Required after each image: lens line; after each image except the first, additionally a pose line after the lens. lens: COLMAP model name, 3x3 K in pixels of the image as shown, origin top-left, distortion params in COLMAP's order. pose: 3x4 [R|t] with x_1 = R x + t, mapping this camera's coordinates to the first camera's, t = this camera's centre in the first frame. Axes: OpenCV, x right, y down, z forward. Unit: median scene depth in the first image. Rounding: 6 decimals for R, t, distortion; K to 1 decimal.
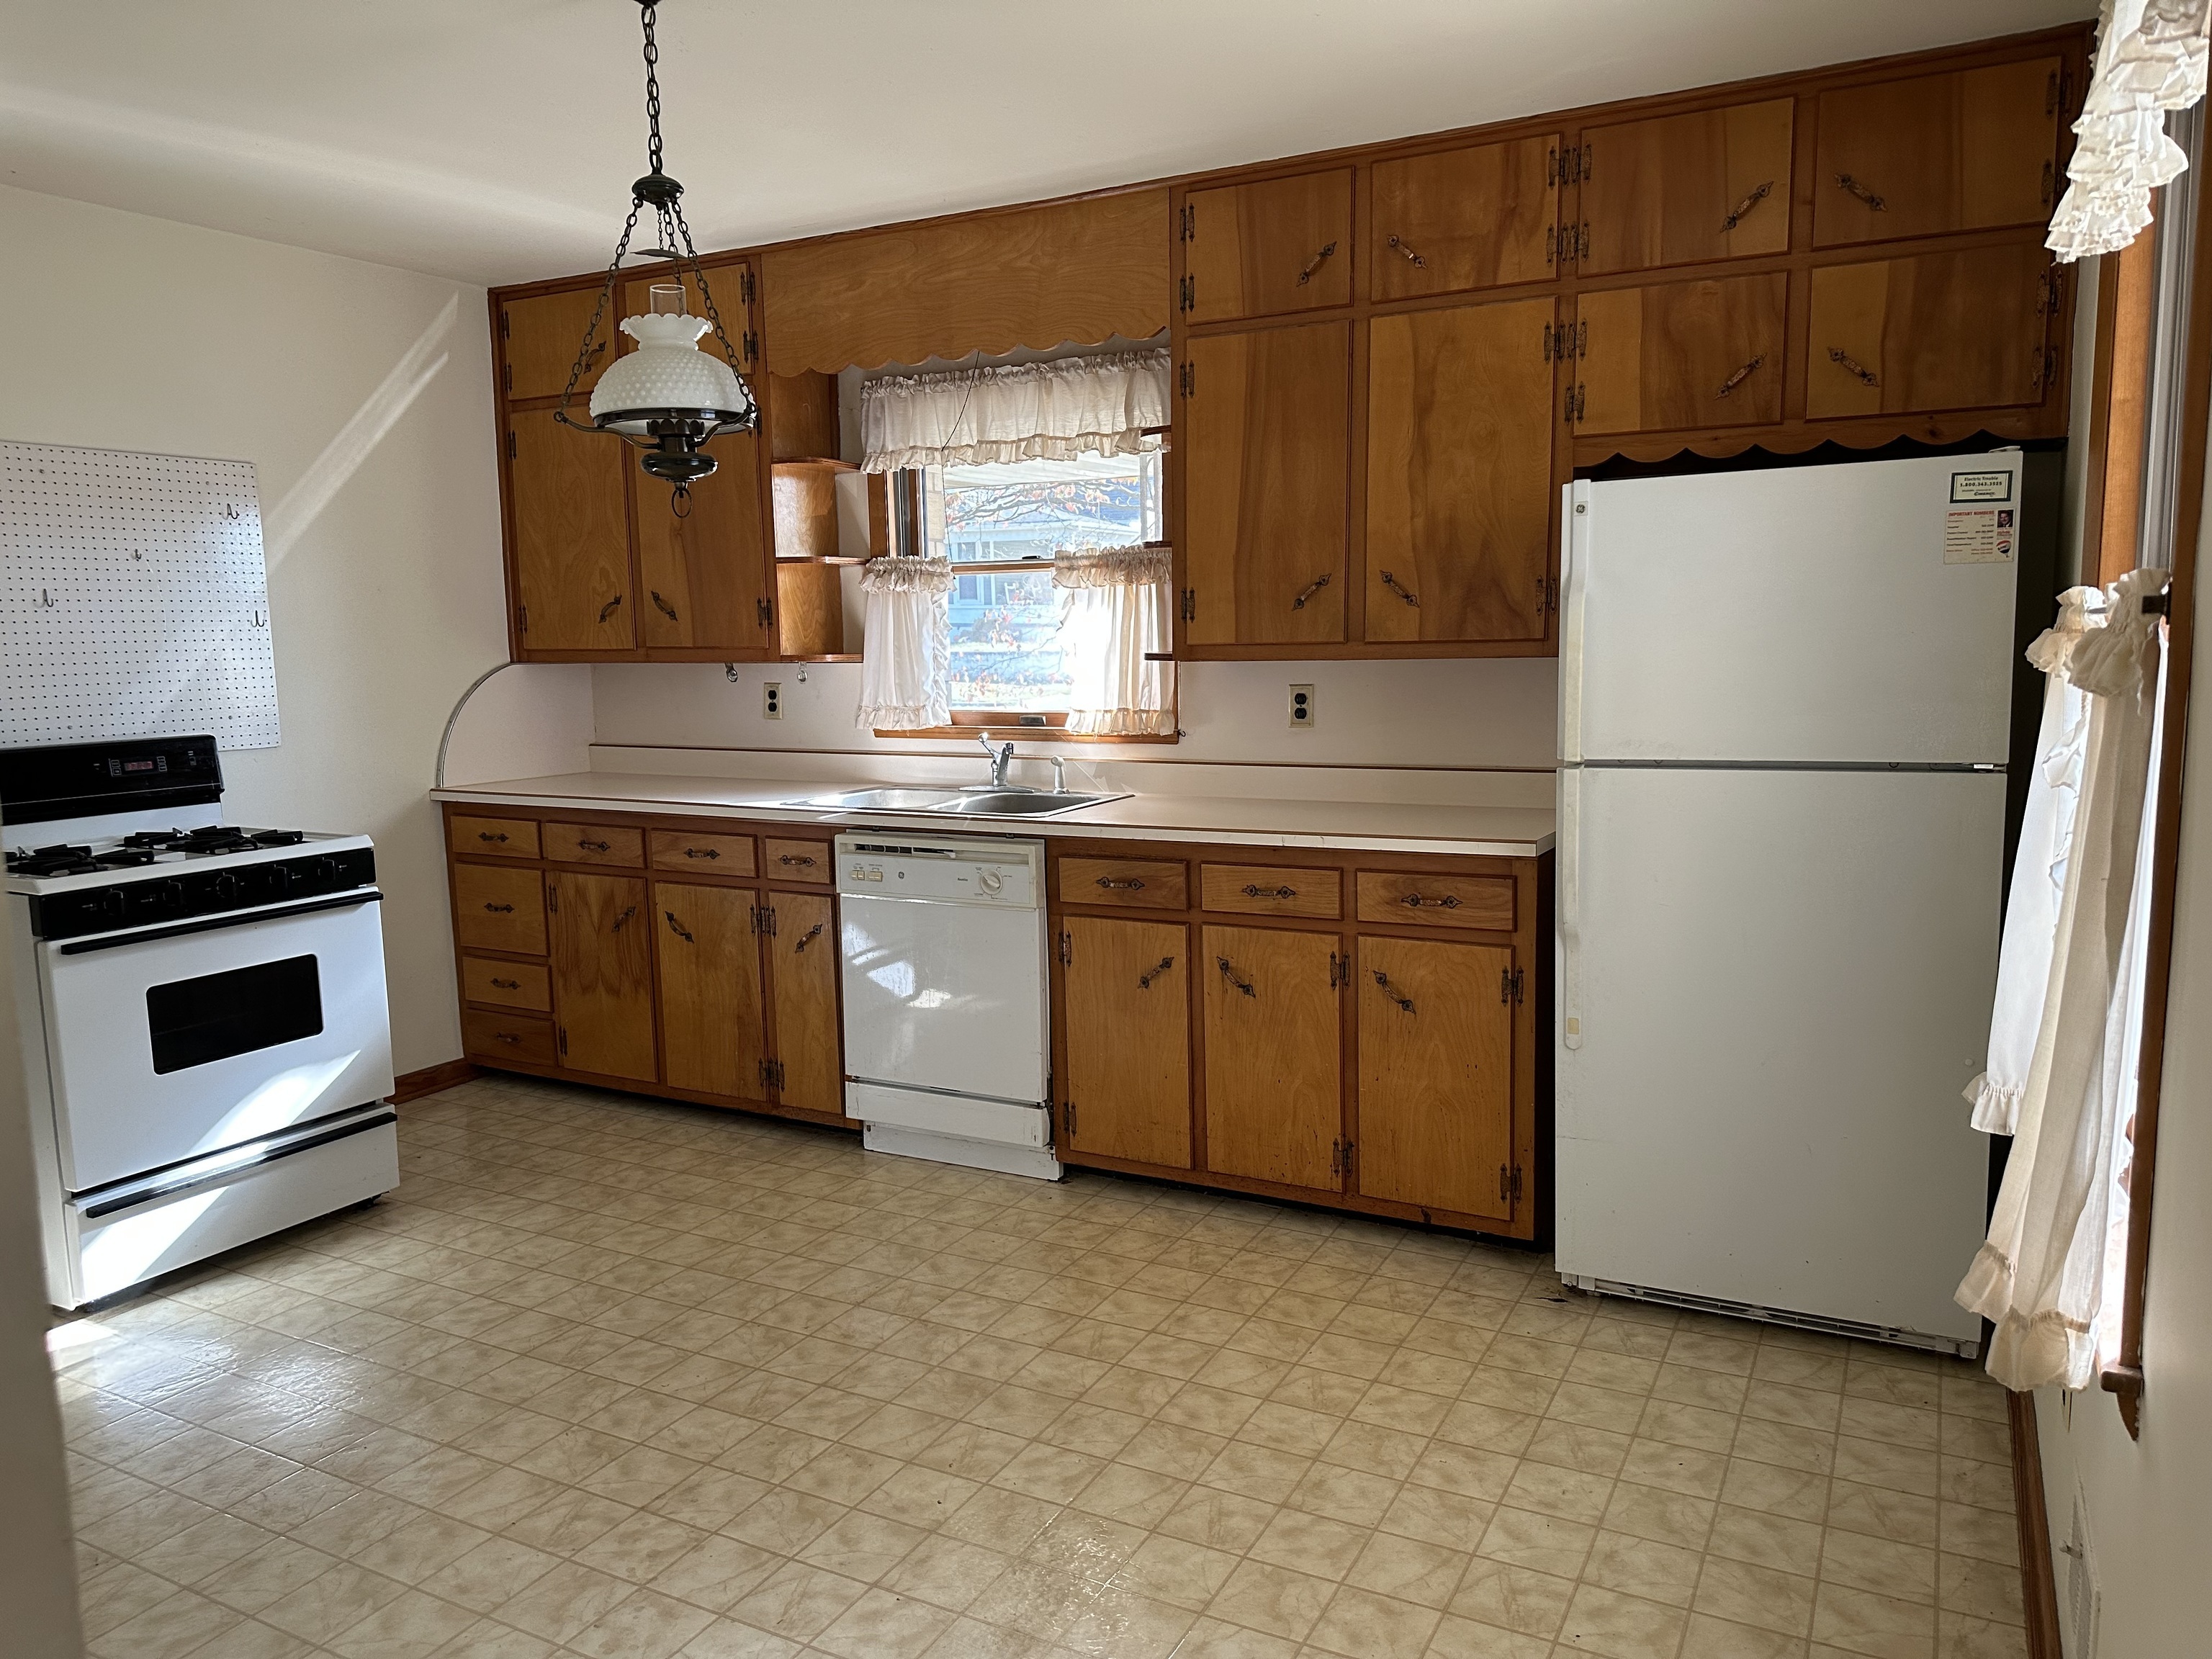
lens RADIAL K [[1656.8, 0, 1168.9], [0, 1656.8, 863.2], [0, 0, 1]] dist [0.158470, -0.311958]
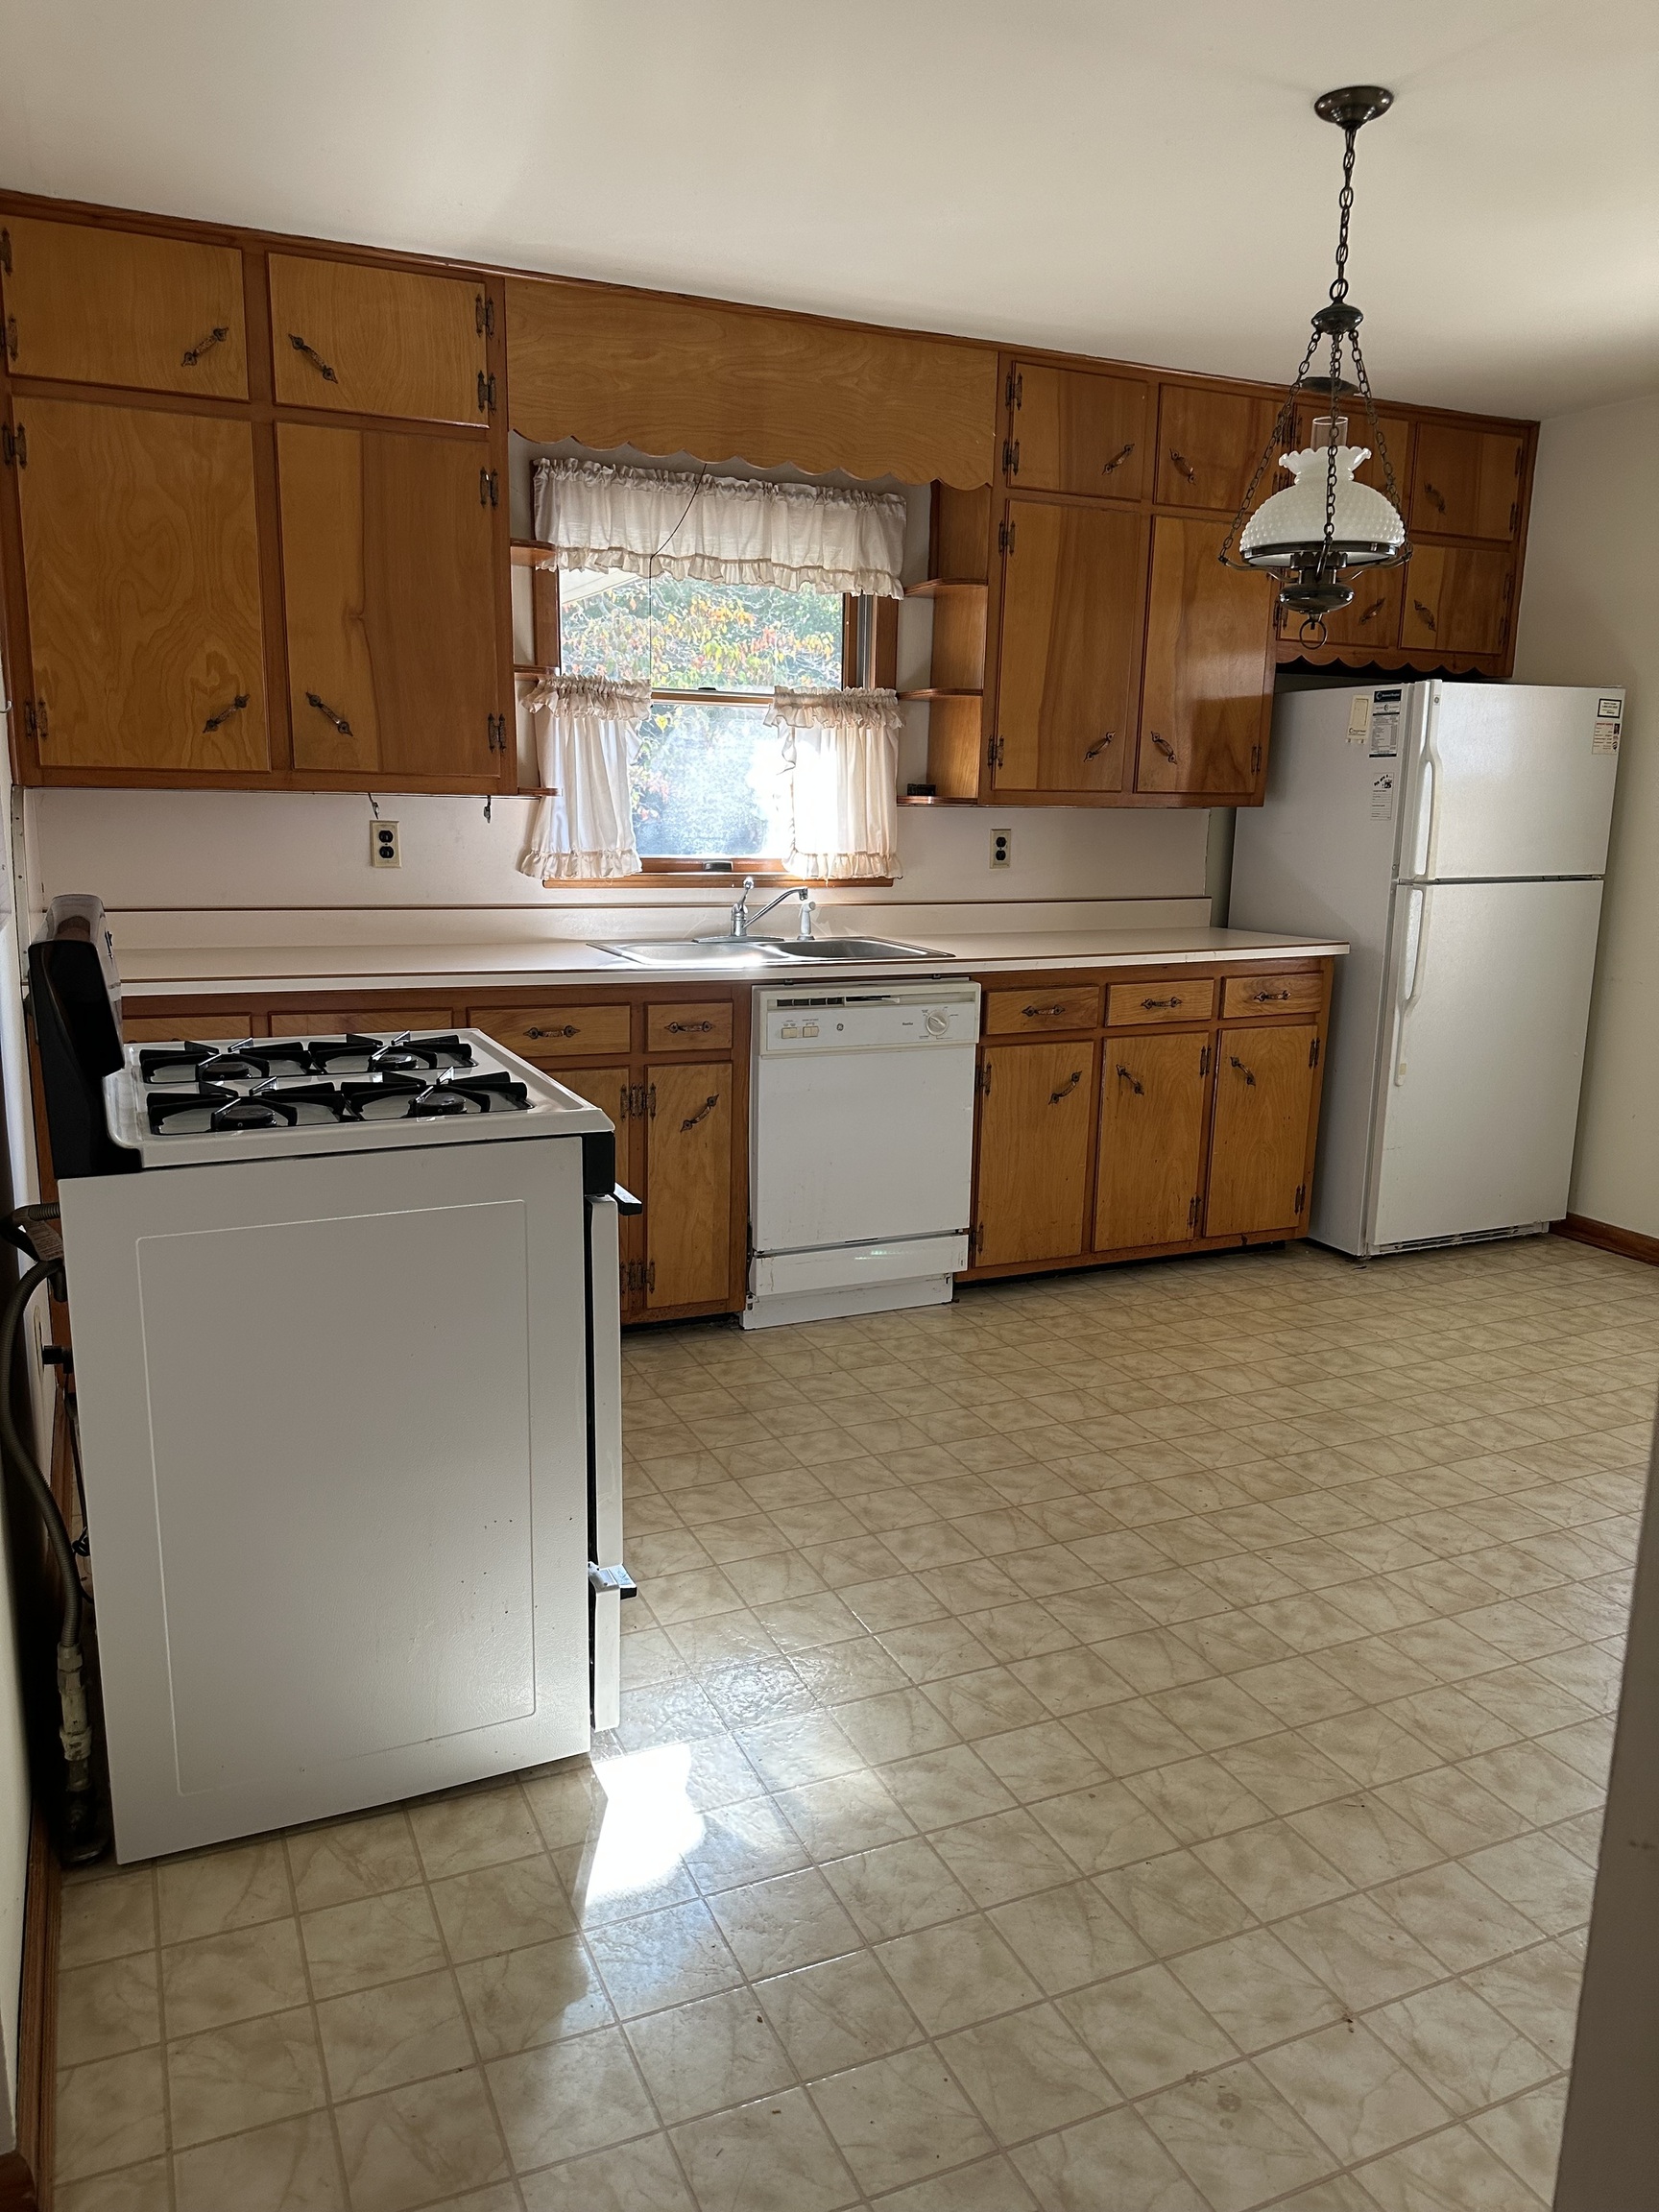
lens RADIAL K [[1595.2, 0, 841.6], [0, 1595.2, 1143.0], [0, 0, 1]] dist [0.184791, -0.410875]
pose [[0.576425, -0.145119, 0.804161, -0.988485], [0.087022, 0.989410, 0.116171, -0.036459], [-0.812503, 0.003016, 0.582949, 0.500680]]
